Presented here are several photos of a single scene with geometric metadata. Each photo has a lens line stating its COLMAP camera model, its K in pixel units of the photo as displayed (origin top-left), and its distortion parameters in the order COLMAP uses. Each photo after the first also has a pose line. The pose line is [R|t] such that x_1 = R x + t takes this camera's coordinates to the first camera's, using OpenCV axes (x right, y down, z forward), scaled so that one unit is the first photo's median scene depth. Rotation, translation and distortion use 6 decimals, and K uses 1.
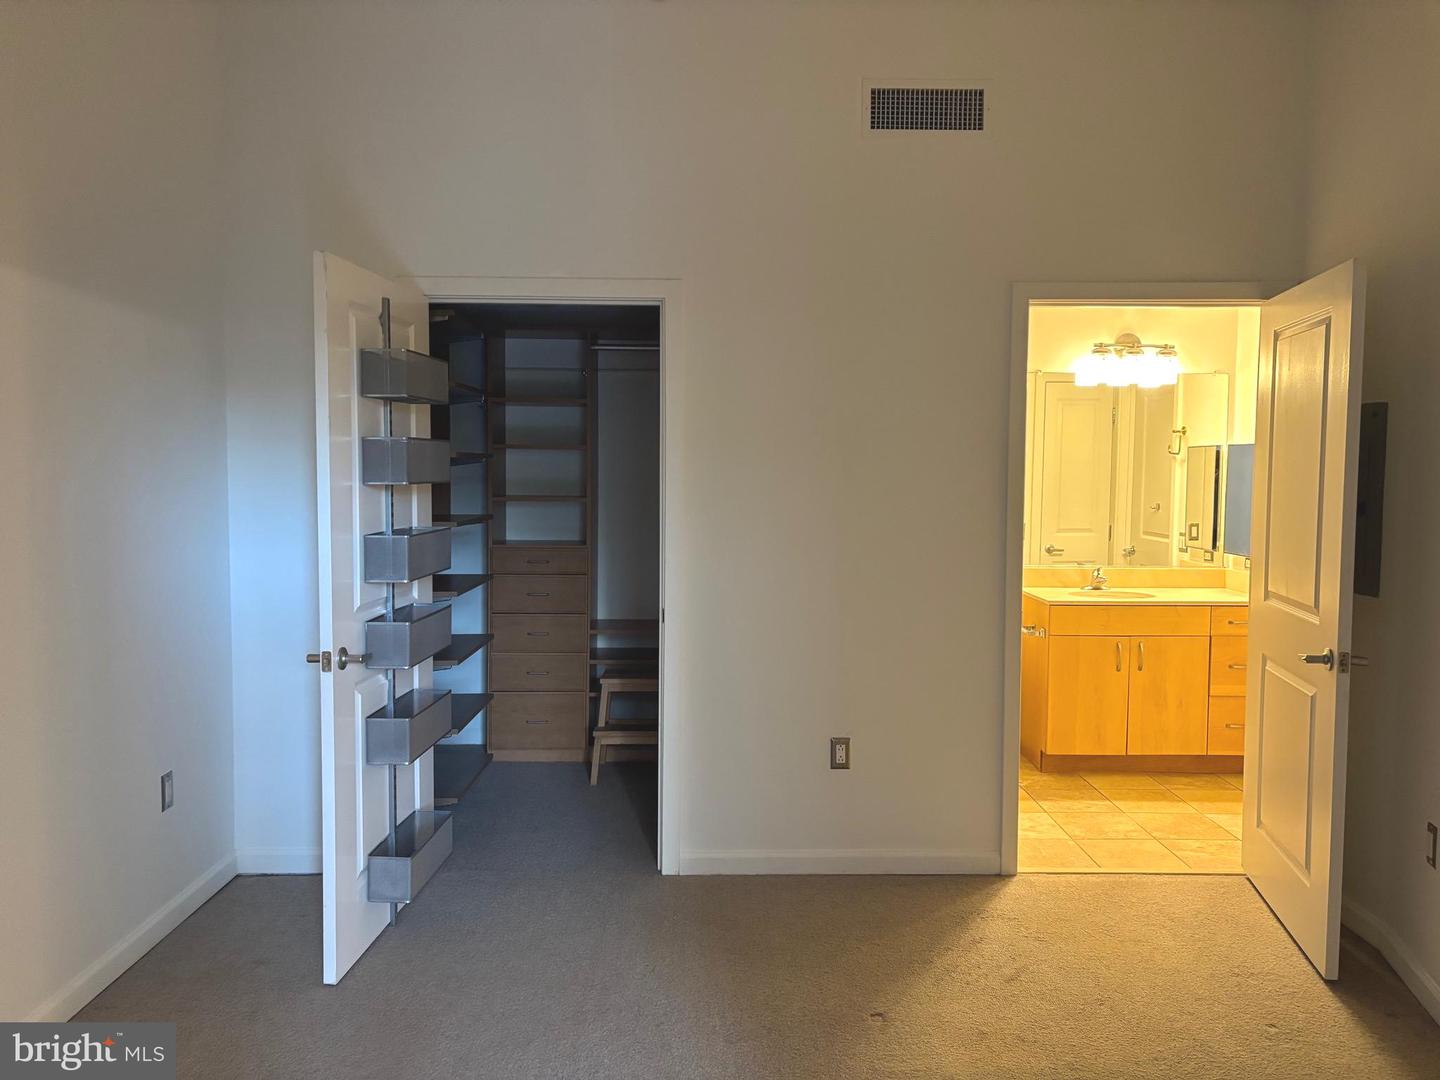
lens RADIAL K [[1092.7, 0, 733.5], [0, 1092.7, 542.4], [0, 0, 1]] dist [0.040305, -0.048044]
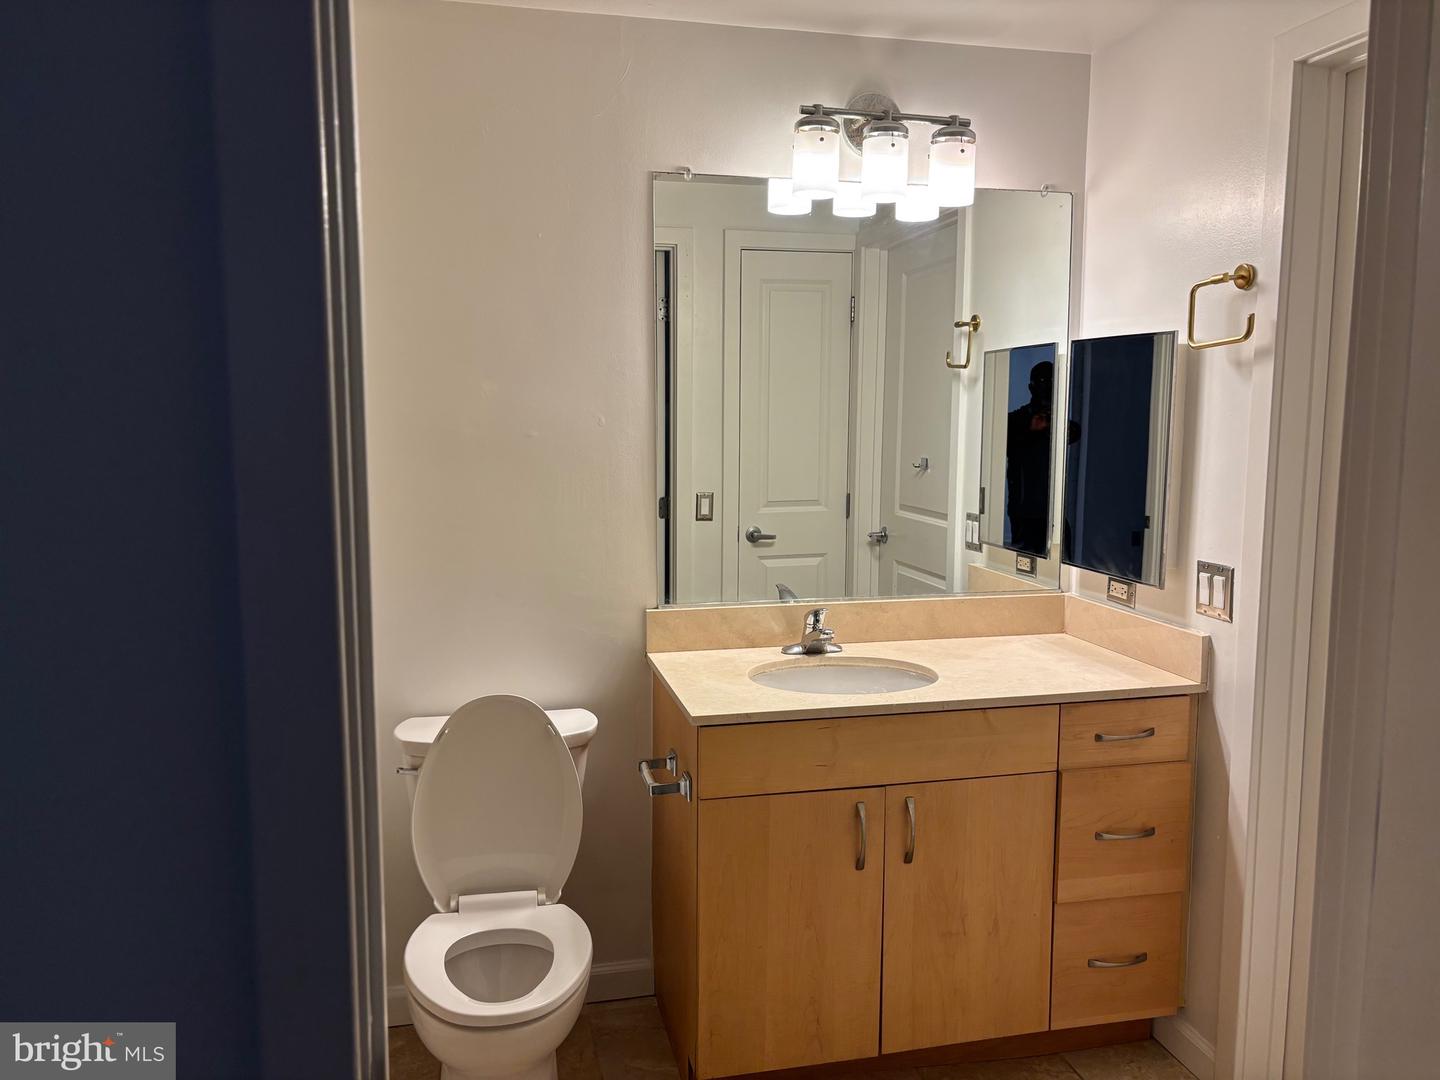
lens RADIAL K [[1092.7, 0, 712.2], [0, 1092.7, 537.0], [0, 0, 1]] dist [0.040305, -0.048044]
pose [[0.980460, -0.023909, 0.195259, 0.197250], [0.015303, 0.998849, 0.045465, -0.026949], [-0.196121, -0.041589, 0.979697, 0.551119]]
